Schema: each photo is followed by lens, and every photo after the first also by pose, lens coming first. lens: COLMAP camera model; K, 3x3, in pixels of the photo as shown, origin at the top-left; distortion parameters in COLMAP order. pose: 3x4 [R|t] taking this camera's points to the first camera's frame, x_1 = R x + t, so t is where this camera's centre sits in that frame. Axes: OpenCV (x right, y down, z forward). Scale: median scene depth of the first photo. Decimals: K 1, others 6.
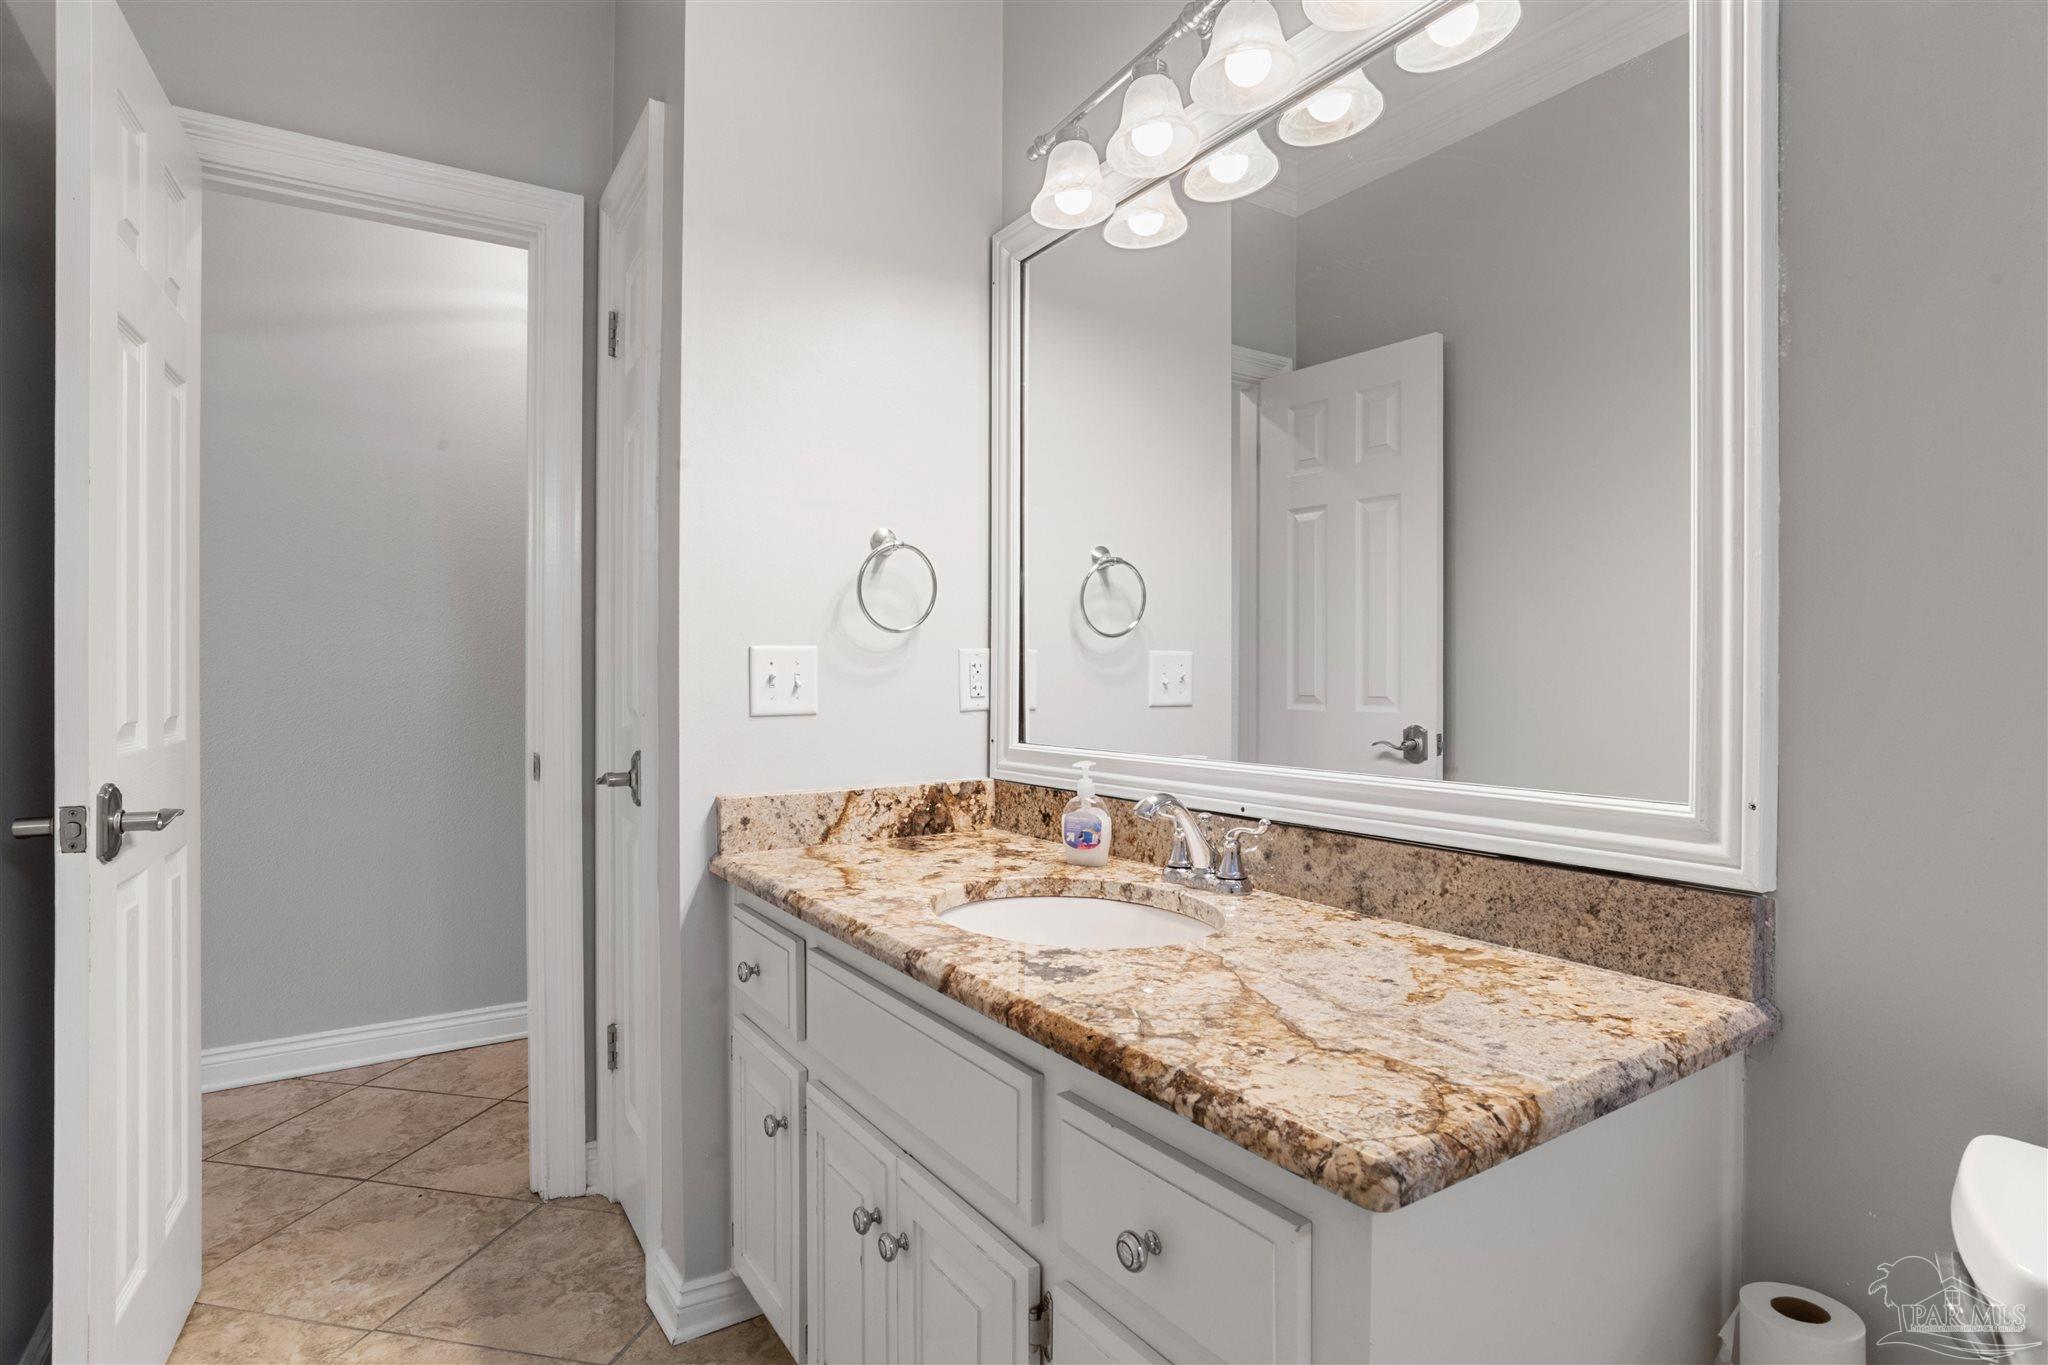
lens RADIAL K [[1060.4, 0, 1036.7], [0, 1060.4, 681.0], [0, 0, 1]] dist [-0.043301, 0.020353]
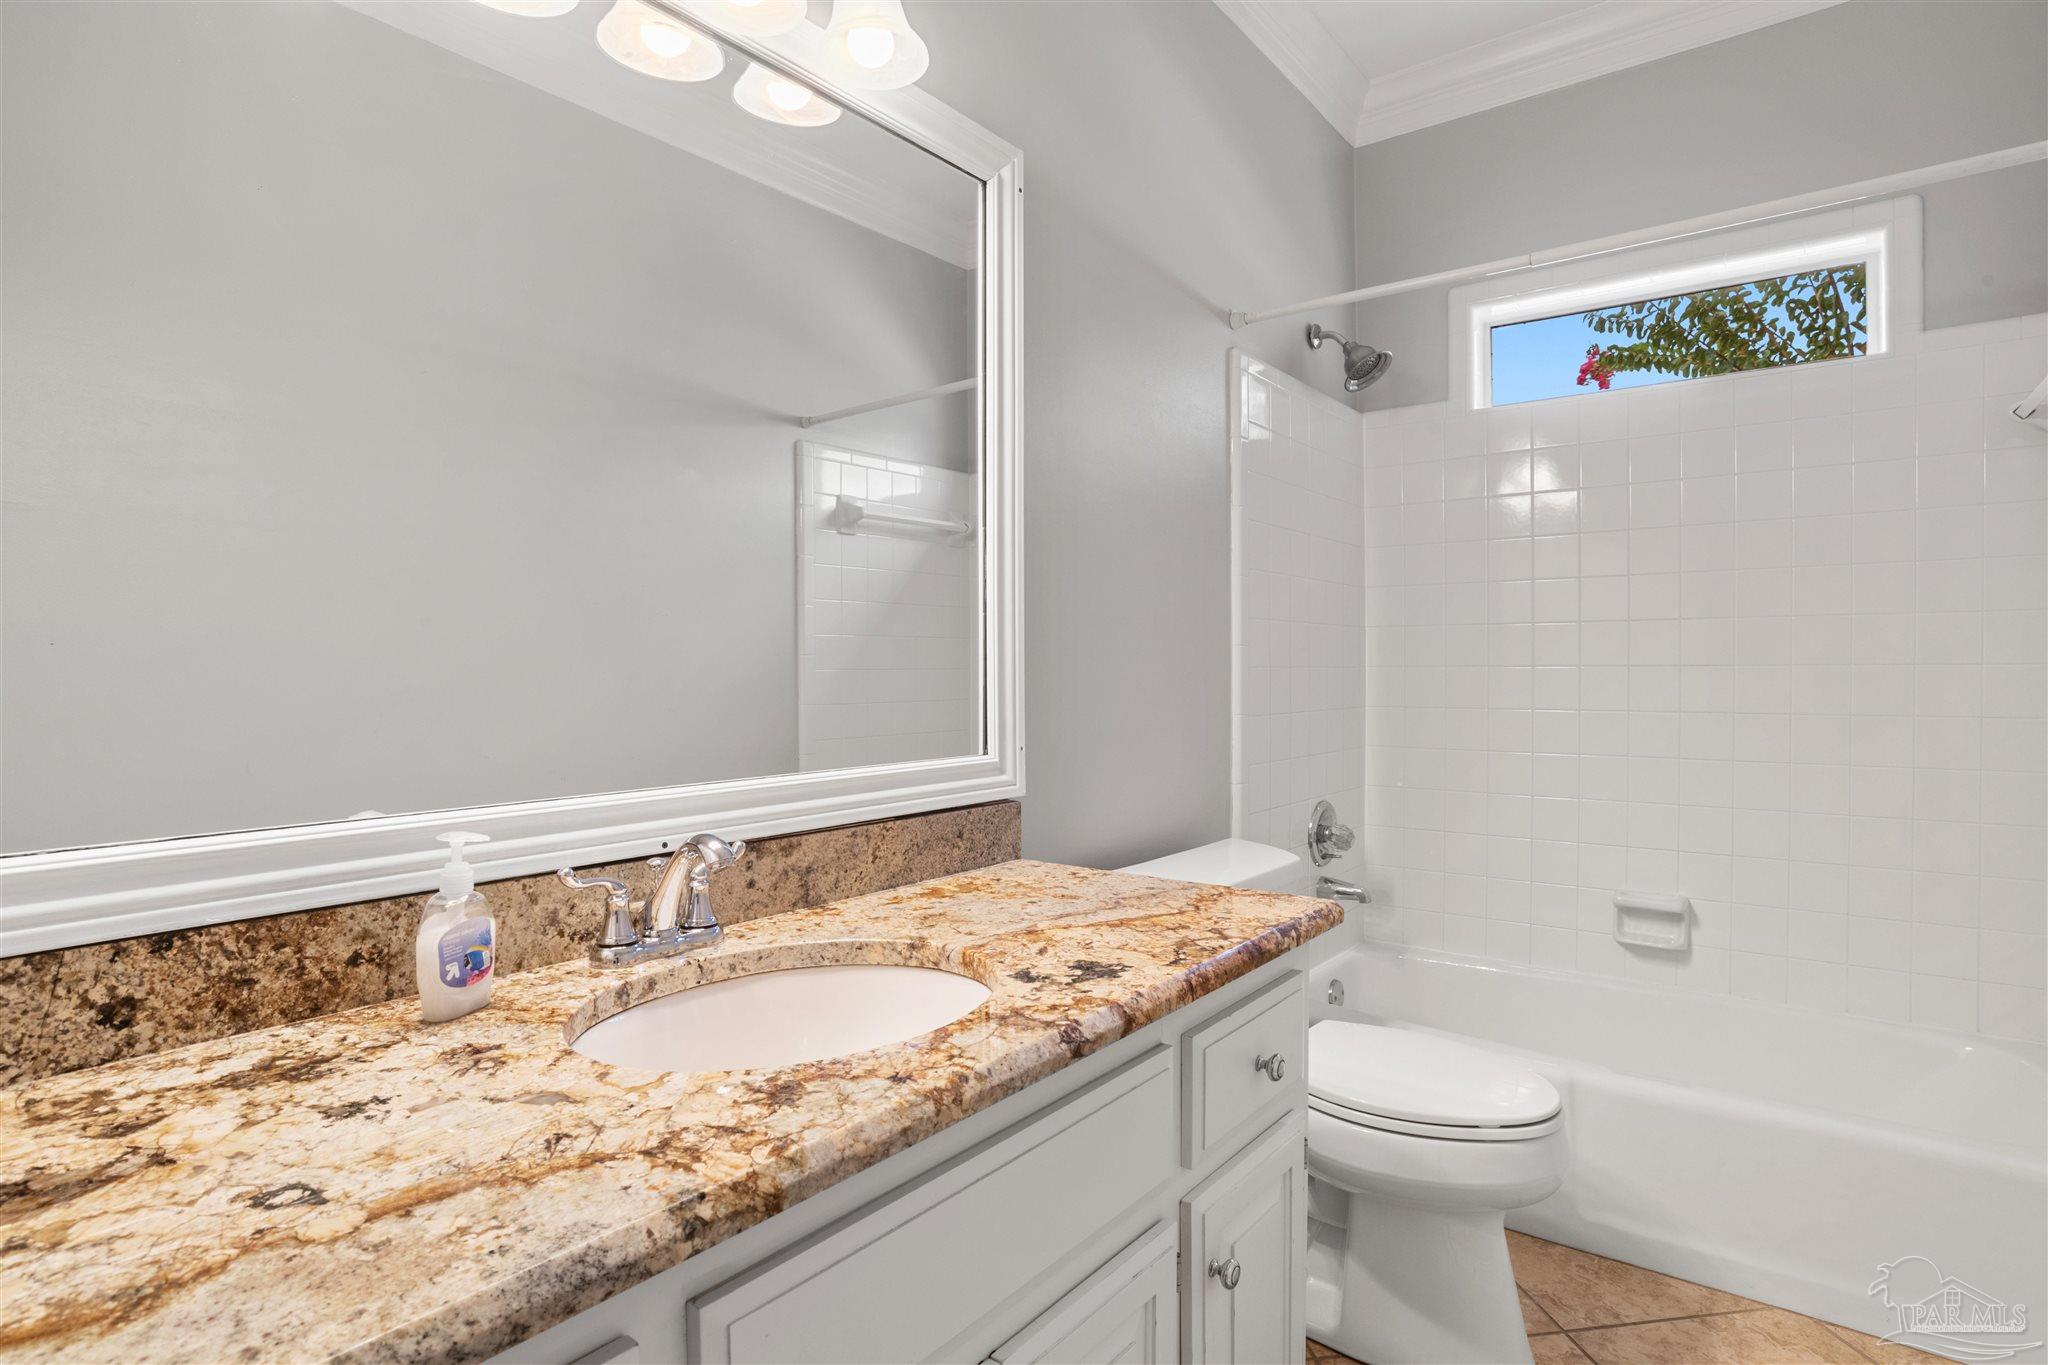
lens RADIAL K [[1060.4, 0, 1036.3], [0, 1060.4, 674.2], [0, 0, 1]] dist [-0.043301, 0.020353]
pose [[-0.330859, 0.002296, 0.943677, -0.859898], [0.011279, 0.999935, 0.001522, -0.009069], [-0.943613, 0.011147, -0.330863, 1.300895]]
